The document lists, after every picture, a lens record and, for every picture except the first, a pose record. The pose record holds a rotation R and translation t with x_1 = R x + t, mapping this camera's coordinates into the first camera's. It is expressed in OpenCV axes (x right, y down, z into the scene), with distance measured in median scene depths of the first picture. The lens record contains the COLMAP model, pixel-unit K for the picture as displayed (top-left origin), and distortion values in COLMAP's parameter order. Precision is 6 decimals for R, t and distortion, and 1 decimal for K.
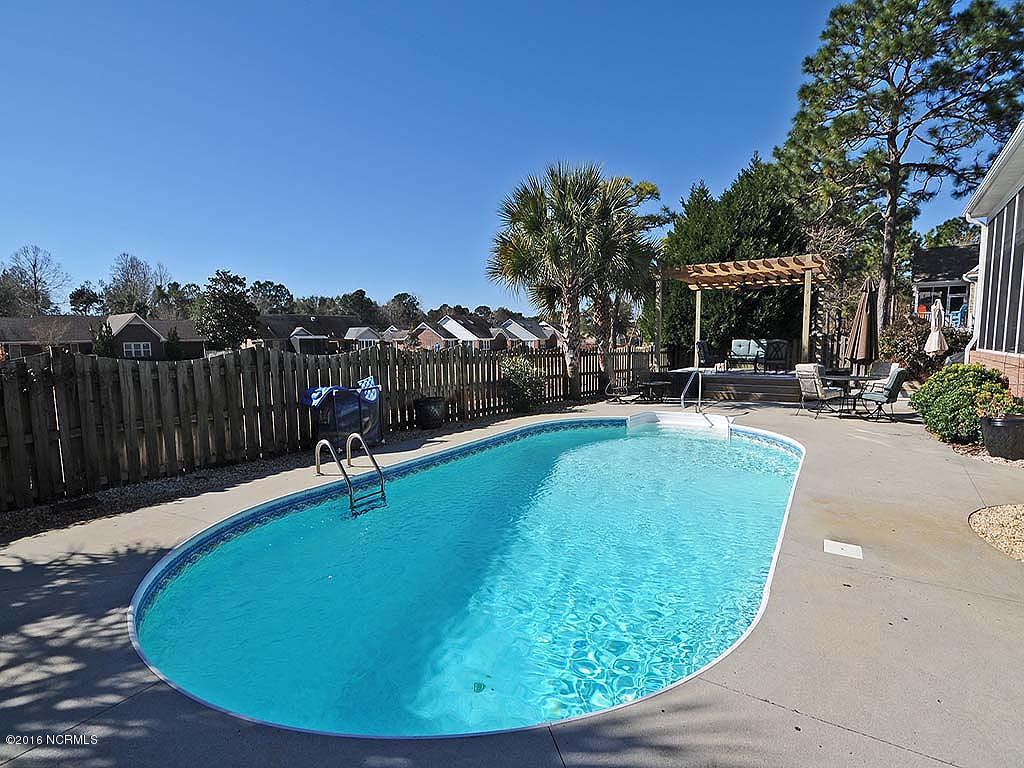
lens RADIAL K [[511.5, 0, 532.2], [0, 511.5, 376.8], [0, 0, 1]] dist [-0.004394, -0.012467]
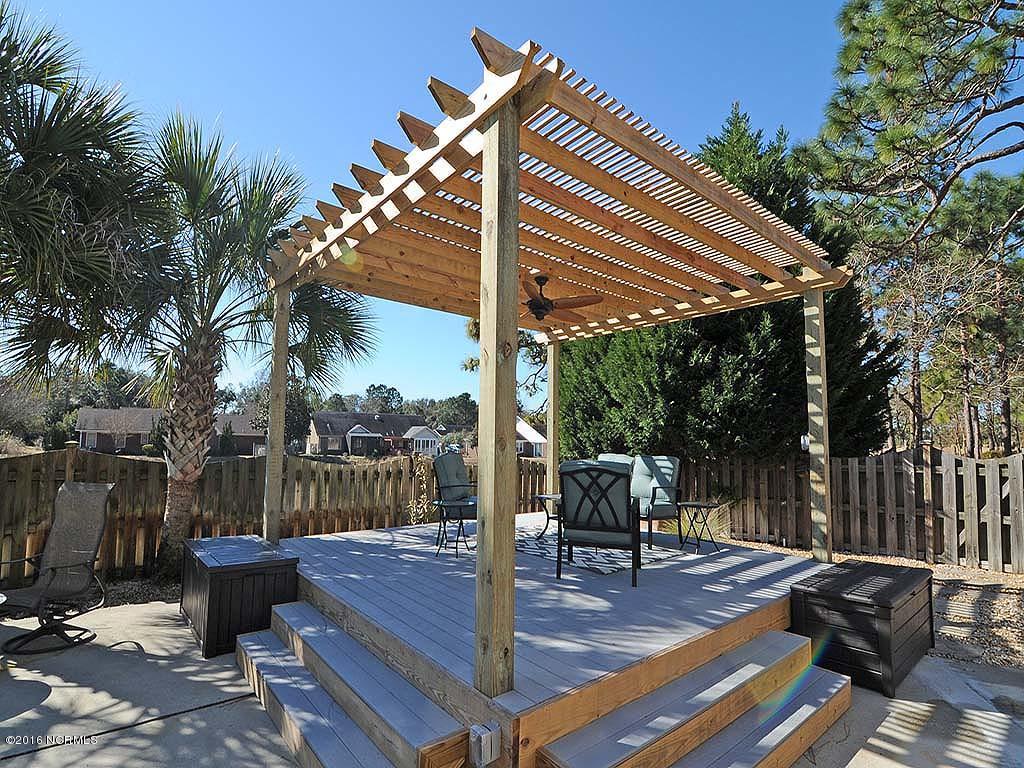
lens RADIAL K [[489.0, 0, 512.0], [0, 489.0, 384.0], [0, 0, 1]] dist [0.000047, 0.000023]
pose [[0.962013, -0.004946, -0.272960, 0.158409], [-0.046967, 0.981931, -0.183321, -0.019378], [0.268935, 0.189177, 0.944397, 0.222227]]
